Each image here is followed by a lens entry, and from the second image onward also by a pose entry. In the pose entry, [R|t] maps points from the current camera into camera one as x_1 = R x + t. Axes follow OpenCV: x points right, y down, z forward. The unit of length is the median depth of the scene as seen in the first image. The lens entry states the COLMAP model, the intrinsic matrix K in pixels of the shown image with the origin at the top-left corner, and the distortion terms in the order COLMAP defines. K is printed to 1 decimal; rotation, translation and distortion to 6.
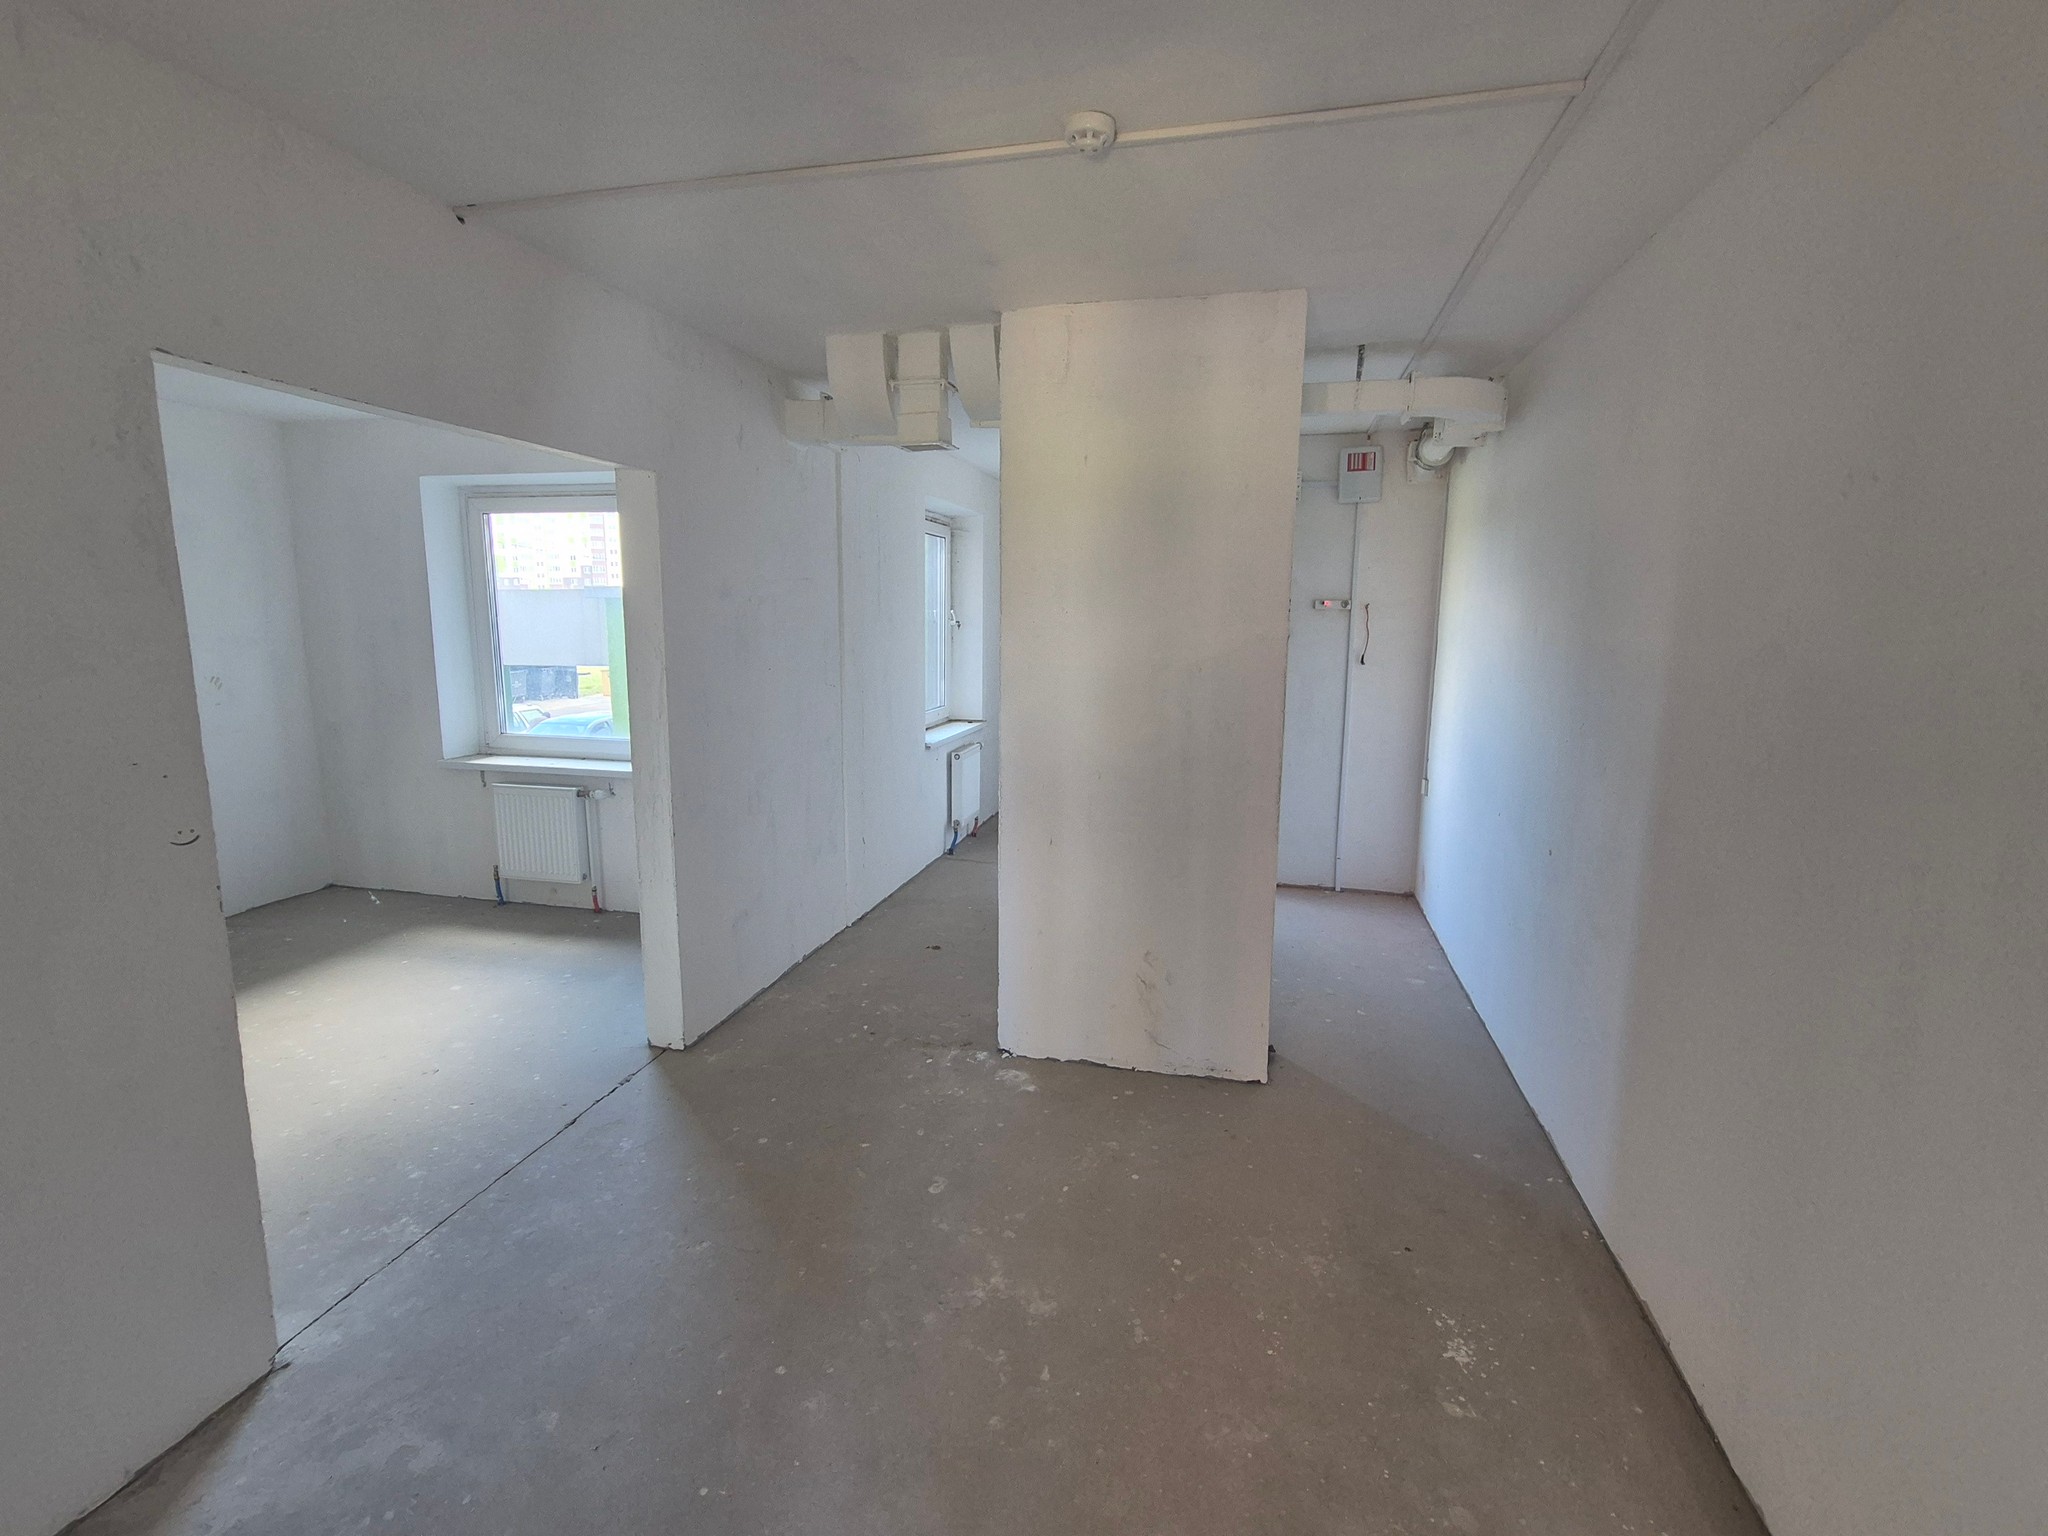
lens RADIAL K [[959.4, 0, 1008.6], [0, 959.4, 763.3], [0, 0, 1]] dist [-0.003204, 0.003328]
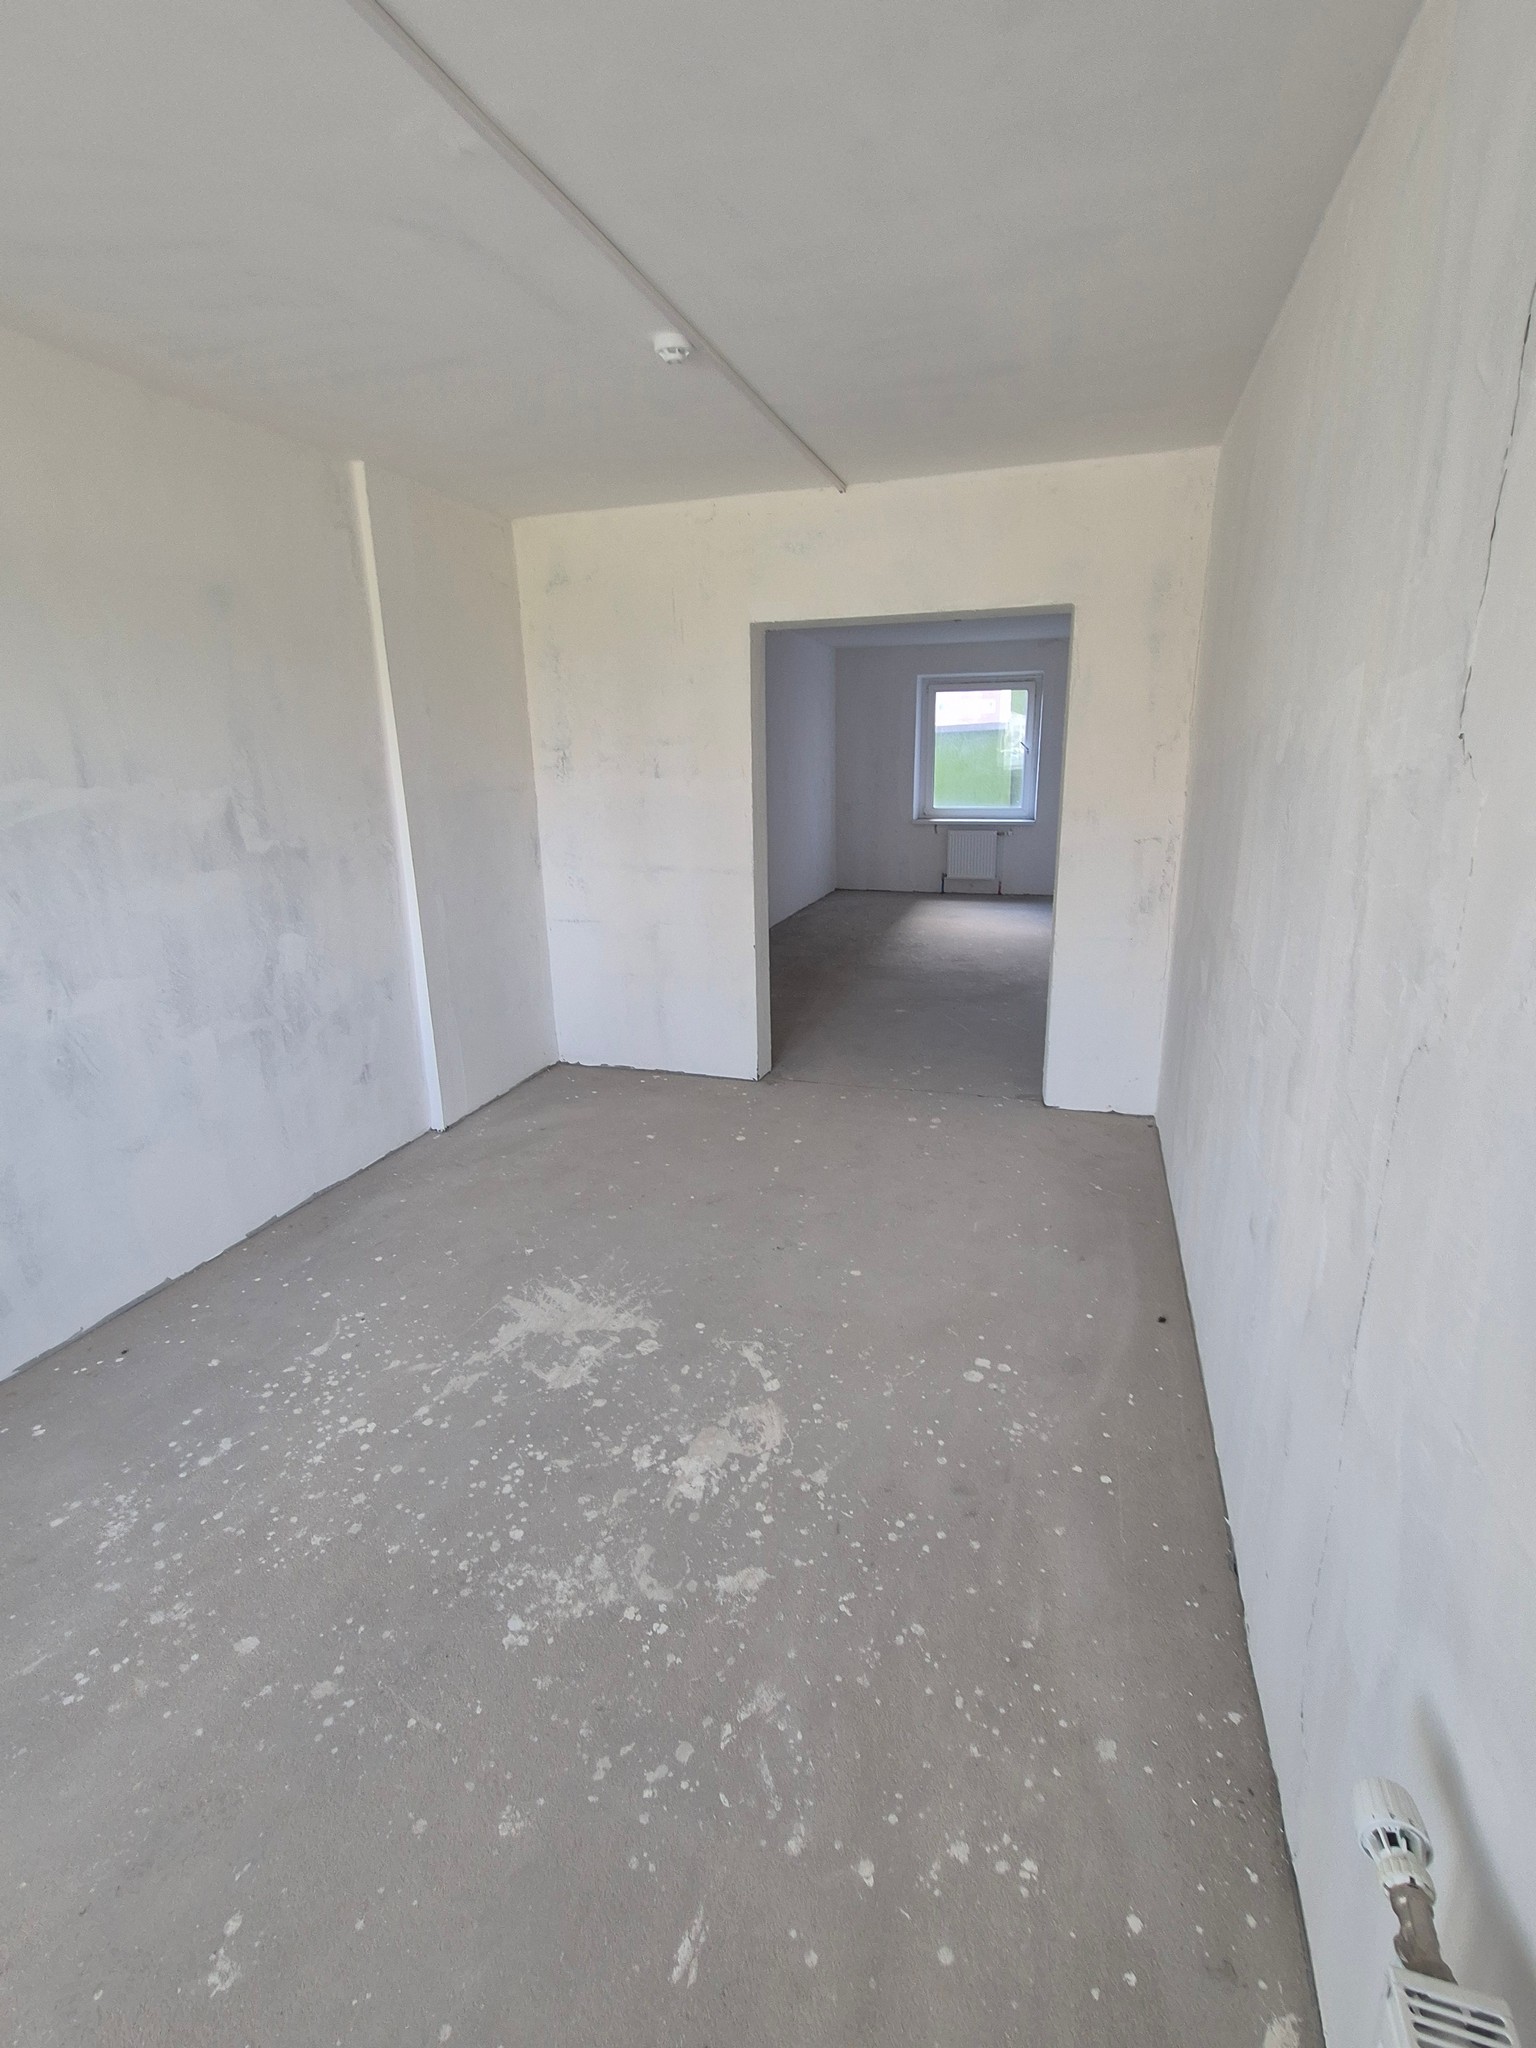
lens RADIAL K [[959.4, 0, 766.6], [0, 959.4, 1007.1], [0, 0, 1]] dist [-0.003204, 0.003328]
pose [[0.997902, -0.000850, -0.064744, -0.808323], [0.007677, 0.994414, 0.105267, 0.179376], [0.064293, -0.105543, 0.992334, -1.088728]]
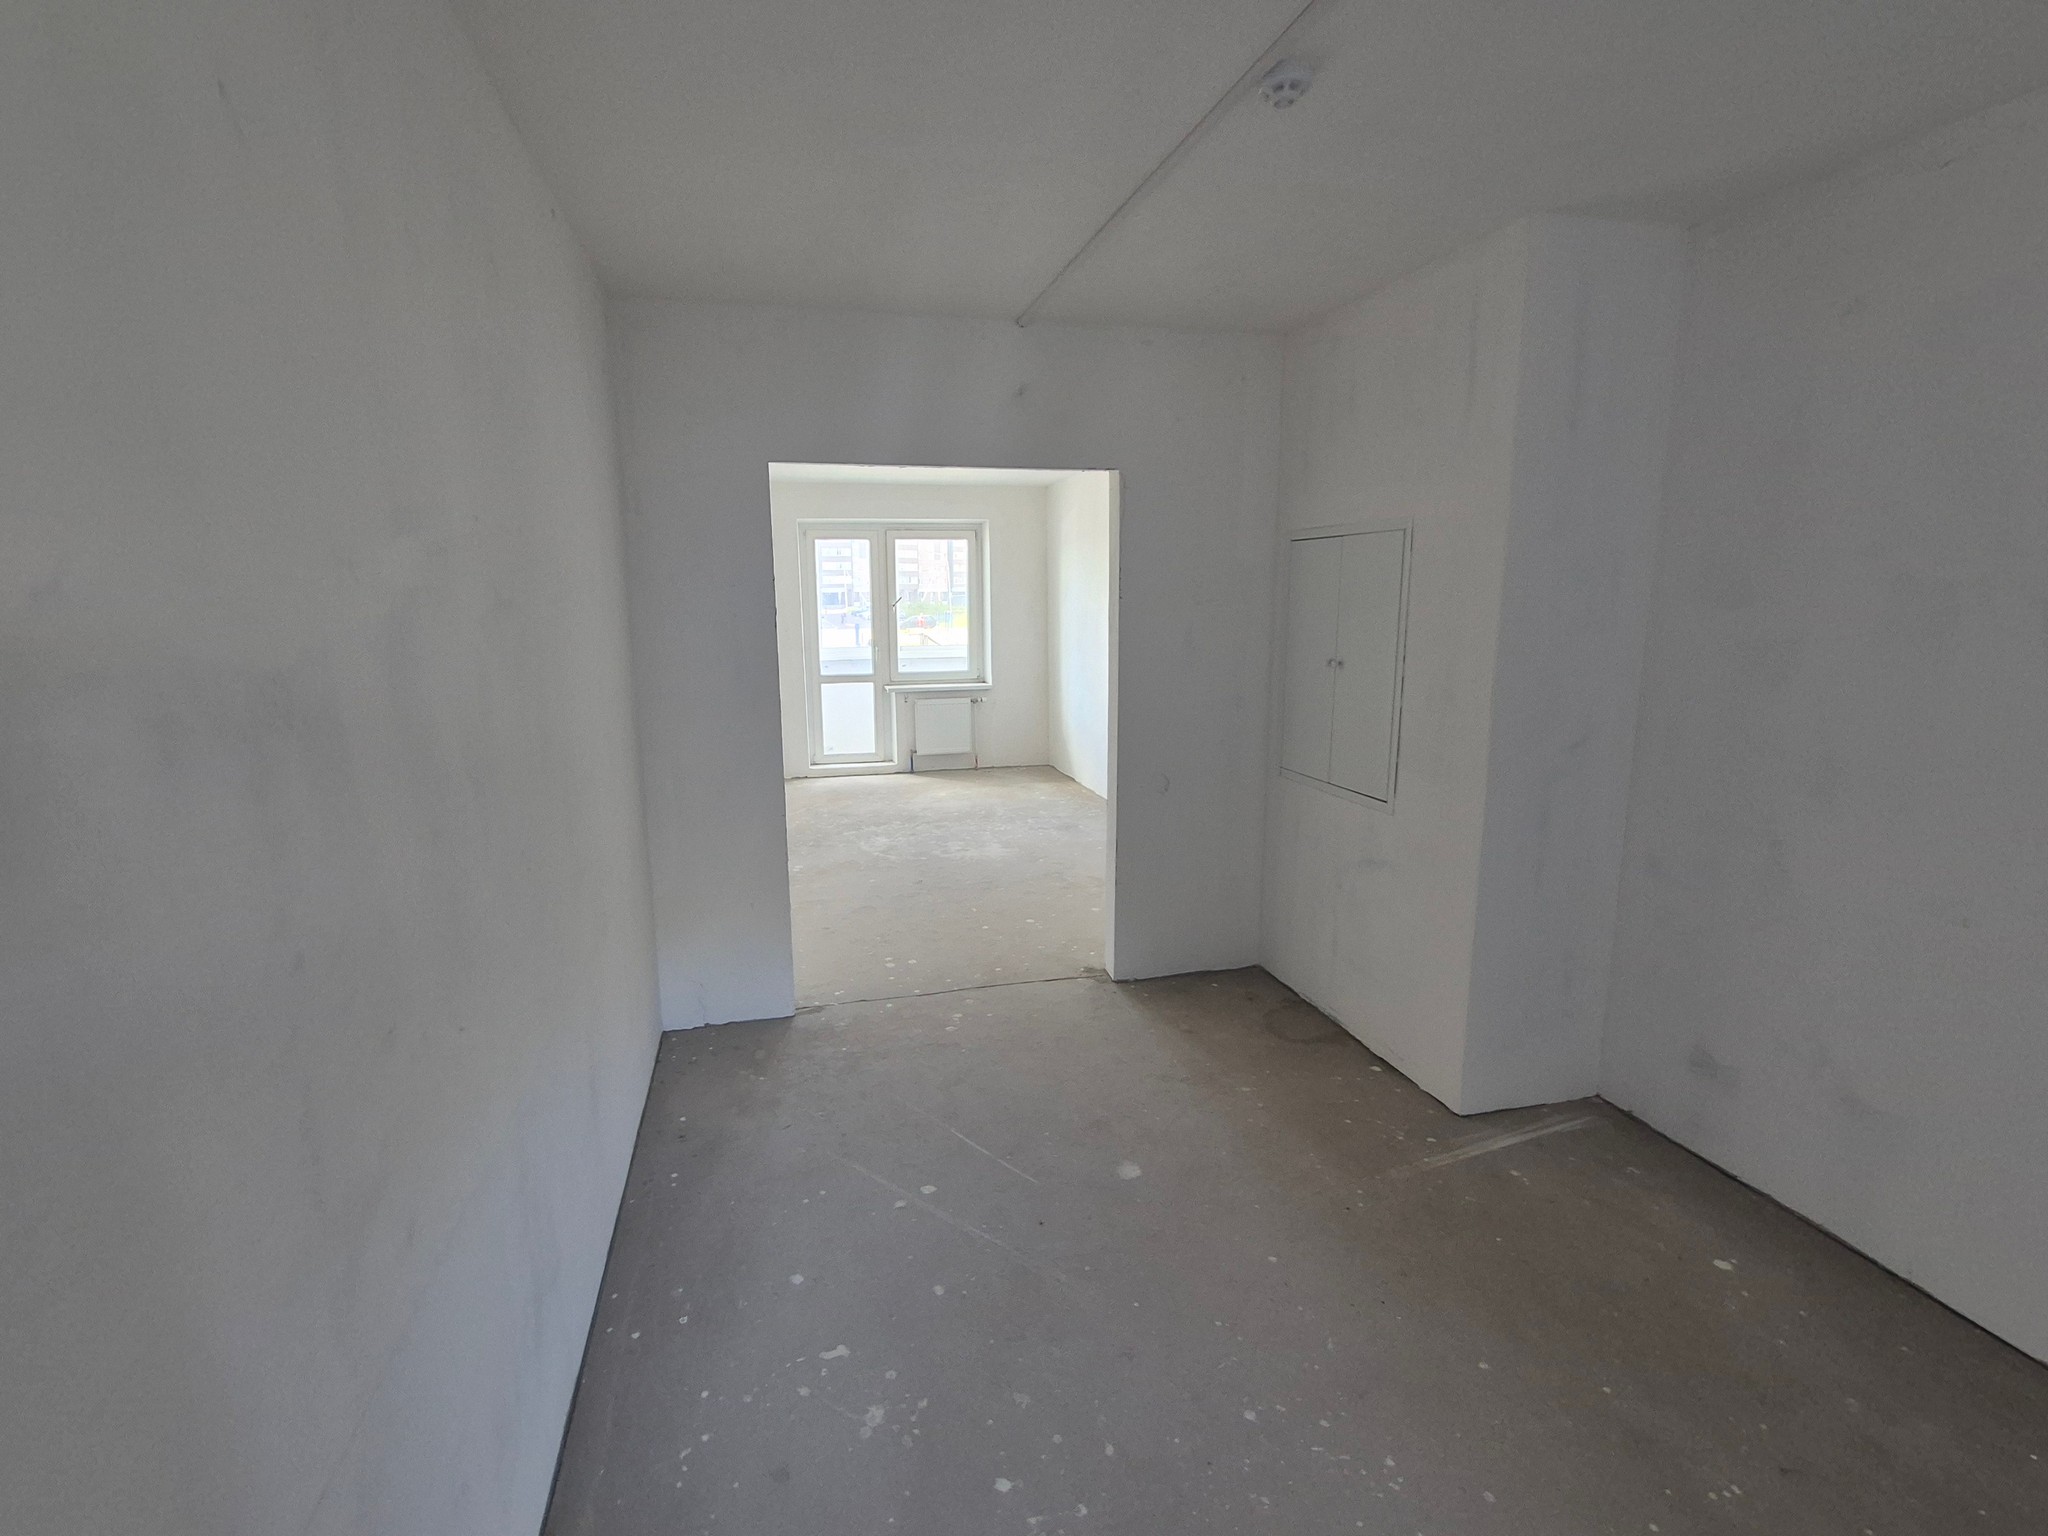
lens RADIAL K [[959.4, 0, 1003.3], [0, 959.4, 770.9], [0, 0, 1]] dist [-0.003204, 0.003328]
pose [[-0.883859, 0.088950, -0.459219, -0.423075], [-0.069696, 0.945749, 0.317334, -0.078143], [0.462533, 0.312484, -0.829709, 0.458703]]
